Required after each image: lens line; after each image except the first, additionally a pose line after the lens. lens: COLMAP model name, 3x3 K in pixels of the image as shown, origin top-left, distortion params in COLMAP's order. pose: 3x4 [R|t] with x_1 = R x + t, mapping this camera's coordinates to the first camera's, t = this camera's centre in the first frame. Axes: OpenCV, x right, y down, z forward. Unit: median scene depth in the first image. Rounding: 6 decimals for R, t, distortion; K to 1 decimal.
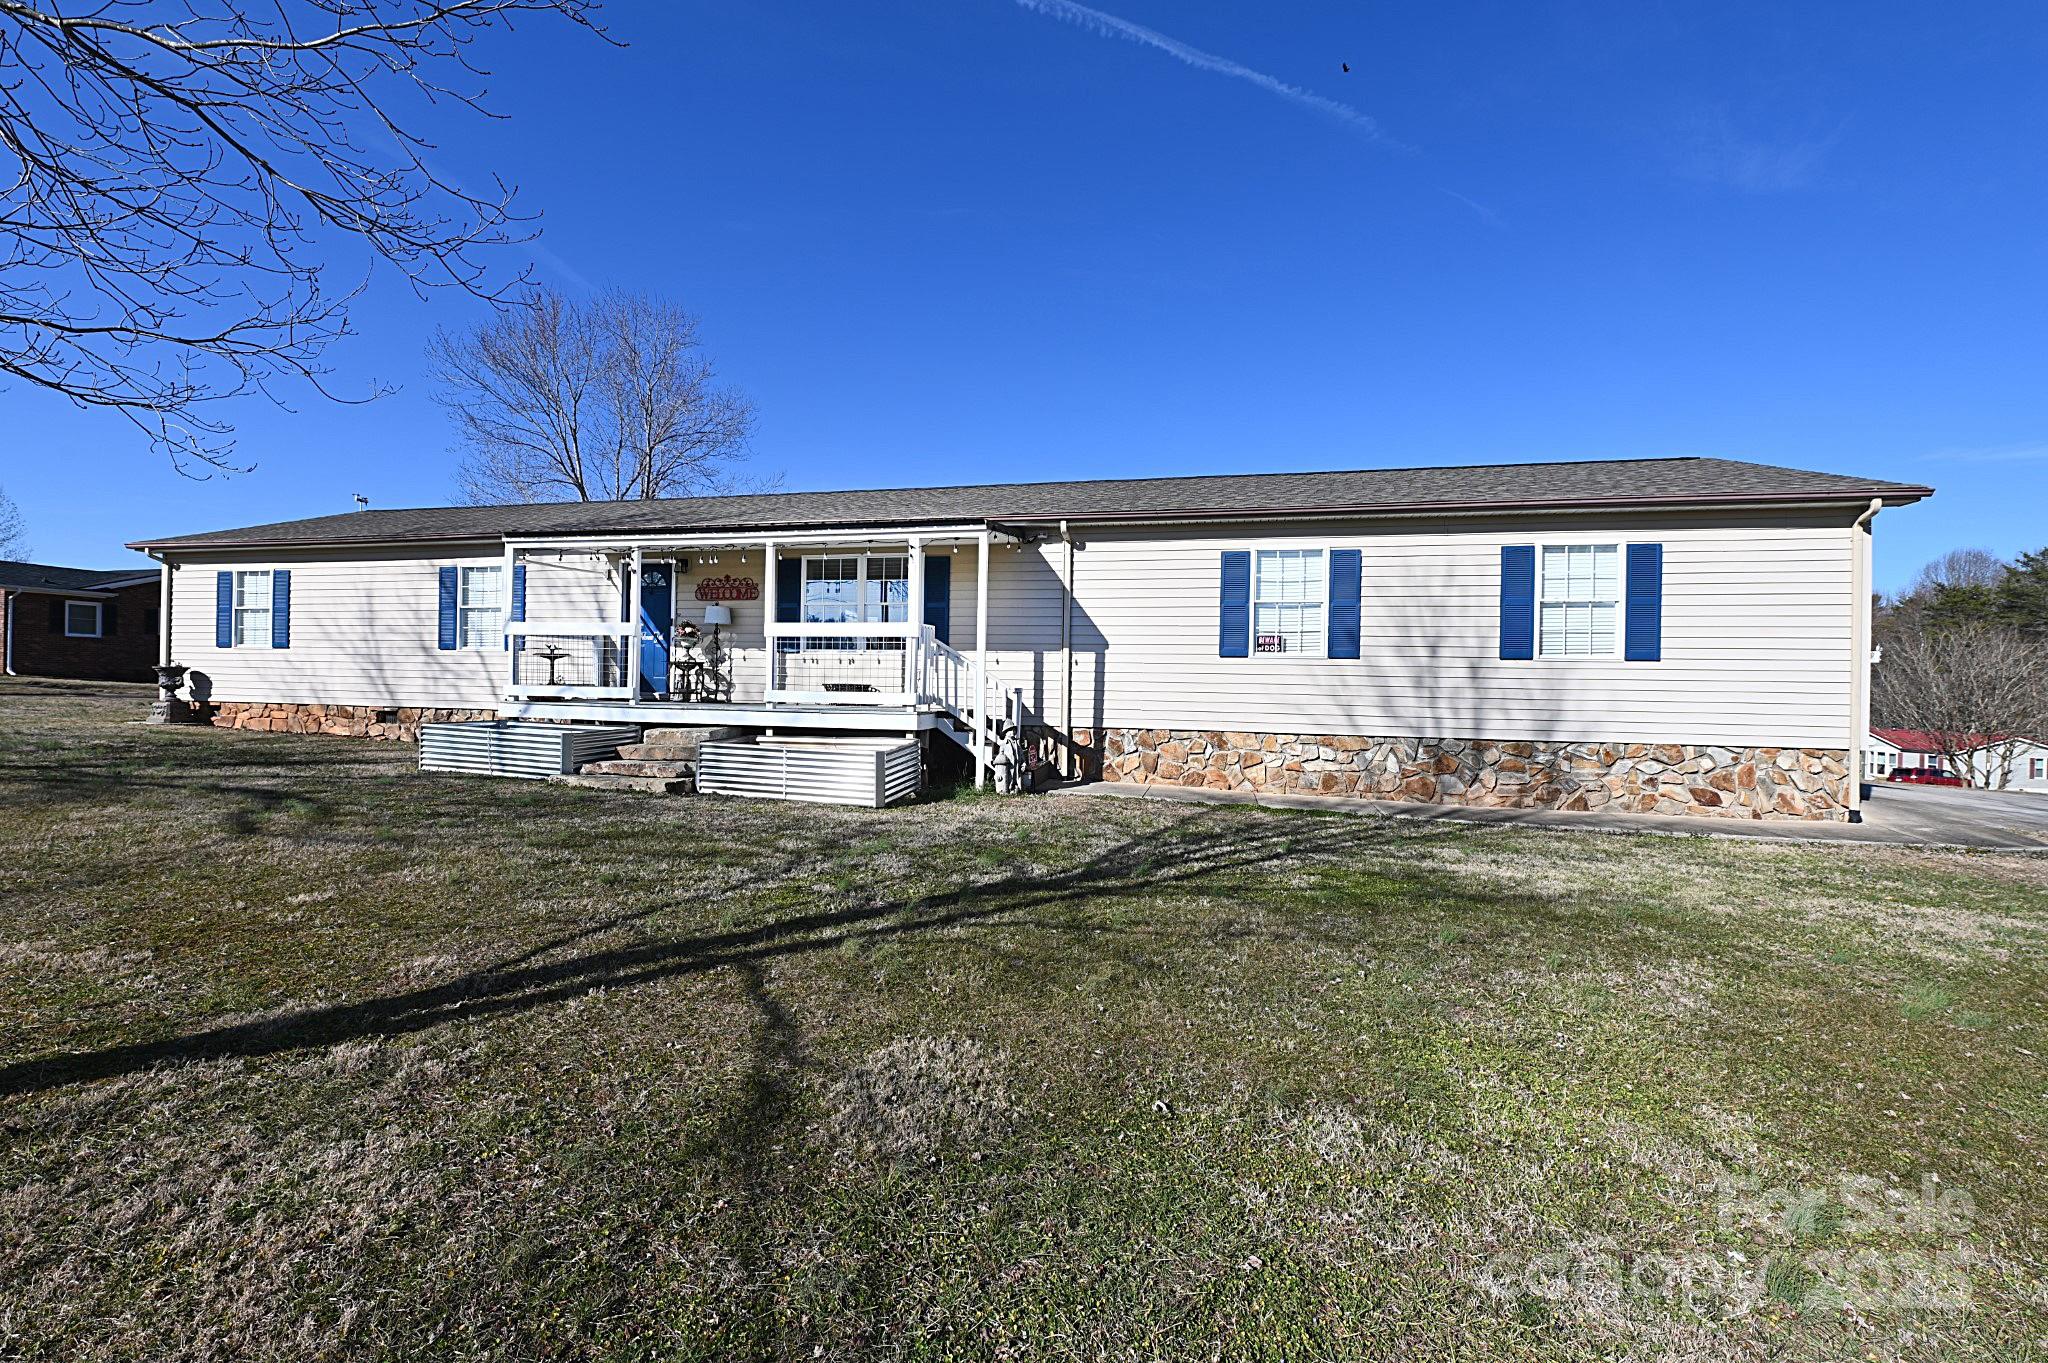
lens RADIAL K [[849.7, 0, 1023.7], [0, 849.7, 677.8], [0, 0, 1]] dist [-0.007513, -0.001471]
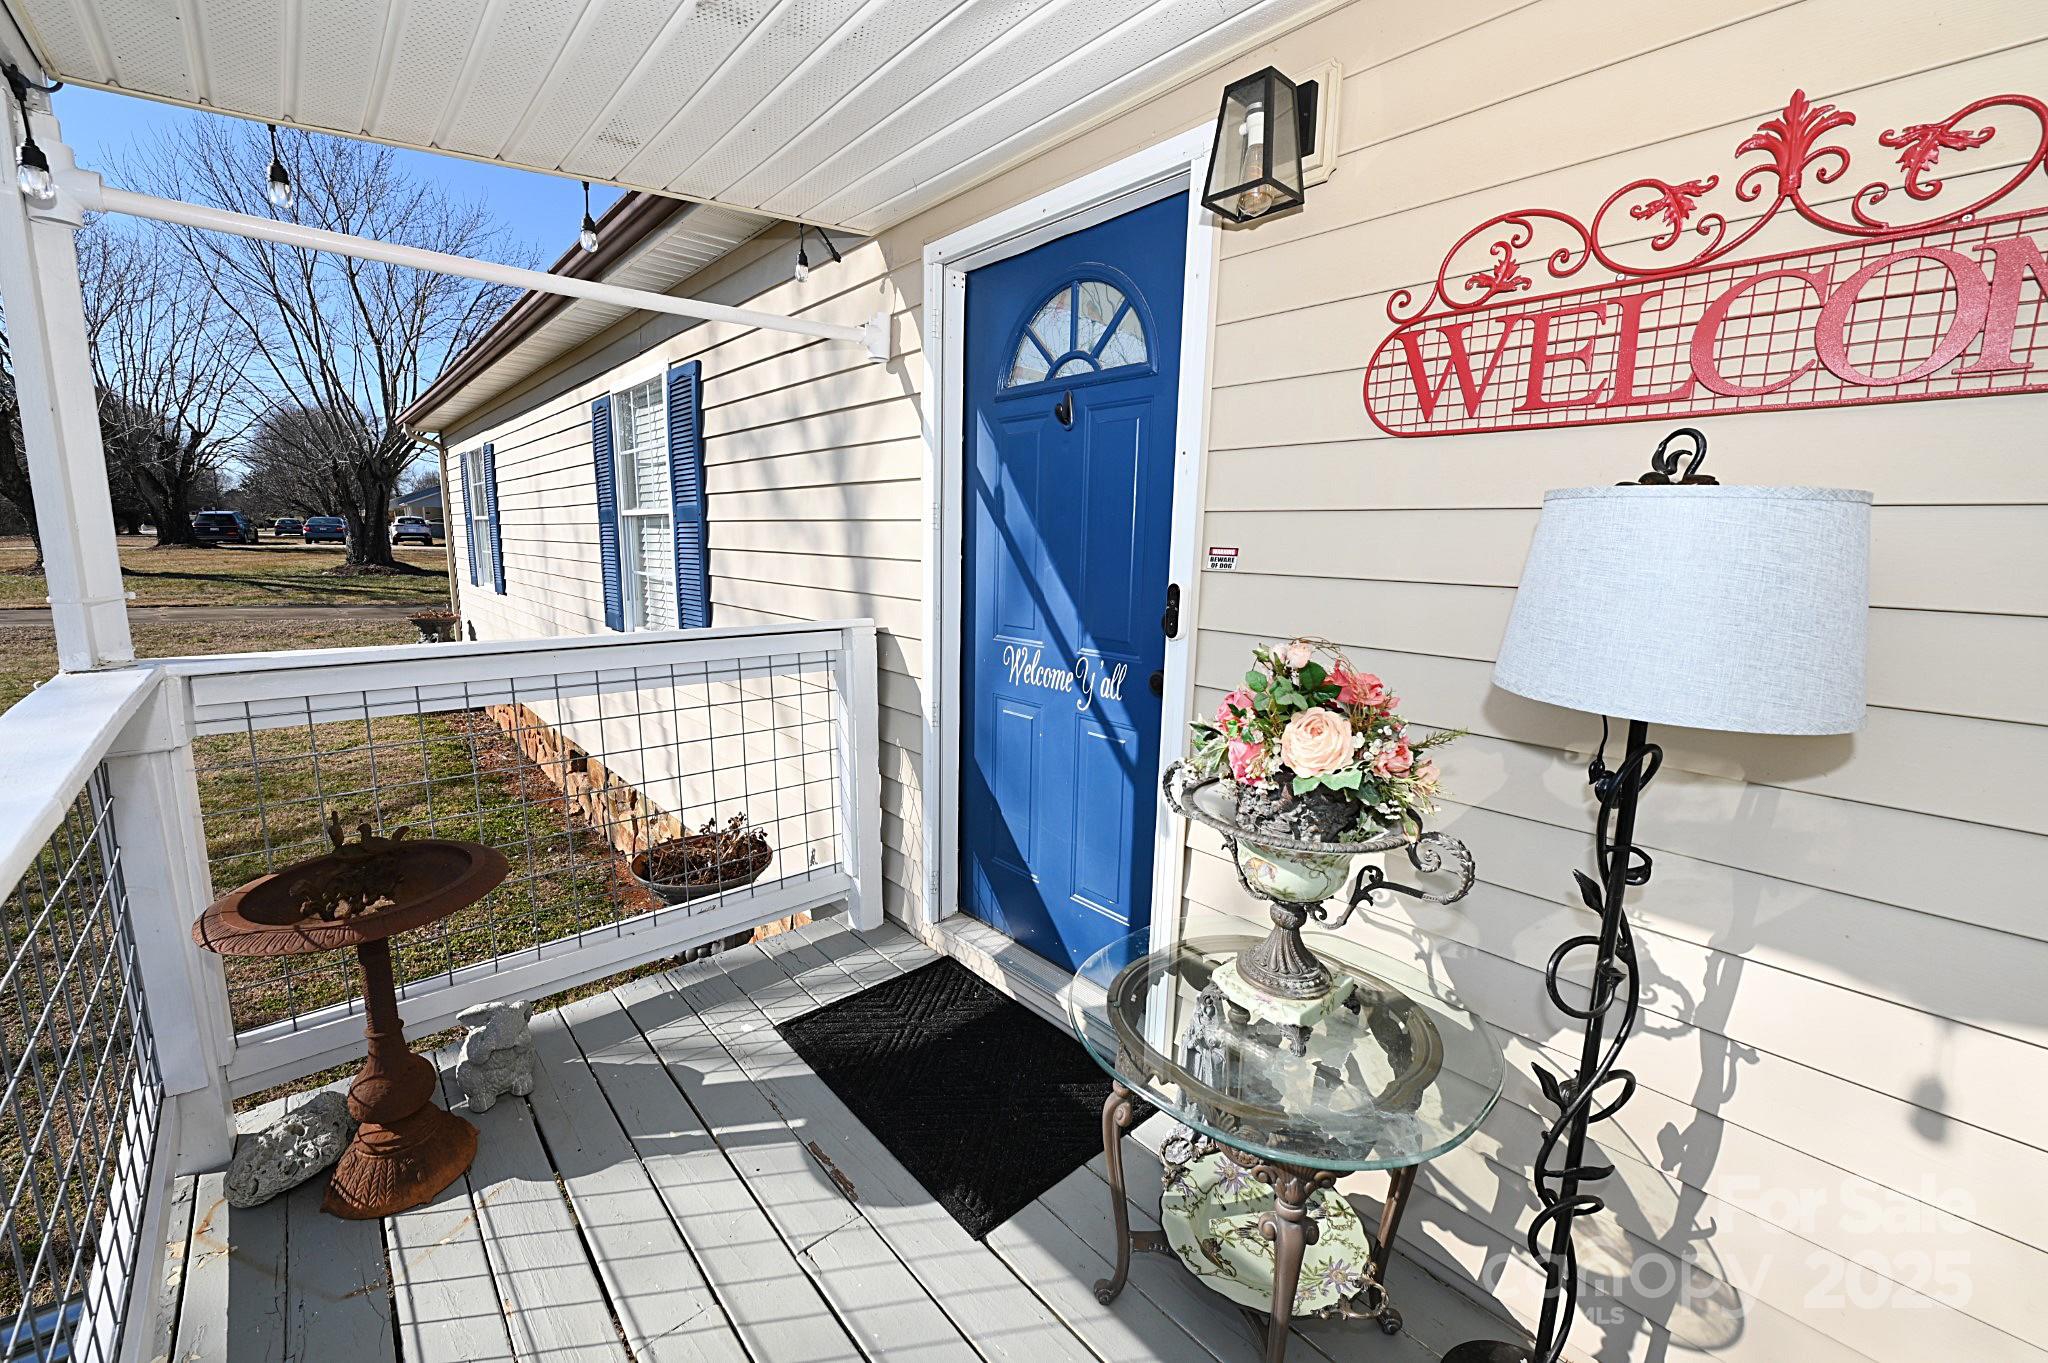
lens RADIAL K [[811.6, 0, 1027.6], [0, 811.6, 678.2], [0, 0, 1]] dist [-0.007785, -0.000874]
pose [[0.831249, 0.094570, -0.547797, -0.353255], [-0.010000, 0.987808, 0.155358, -0.074114], [0.555810, -0.123663, 0.822060, 0.859633]]
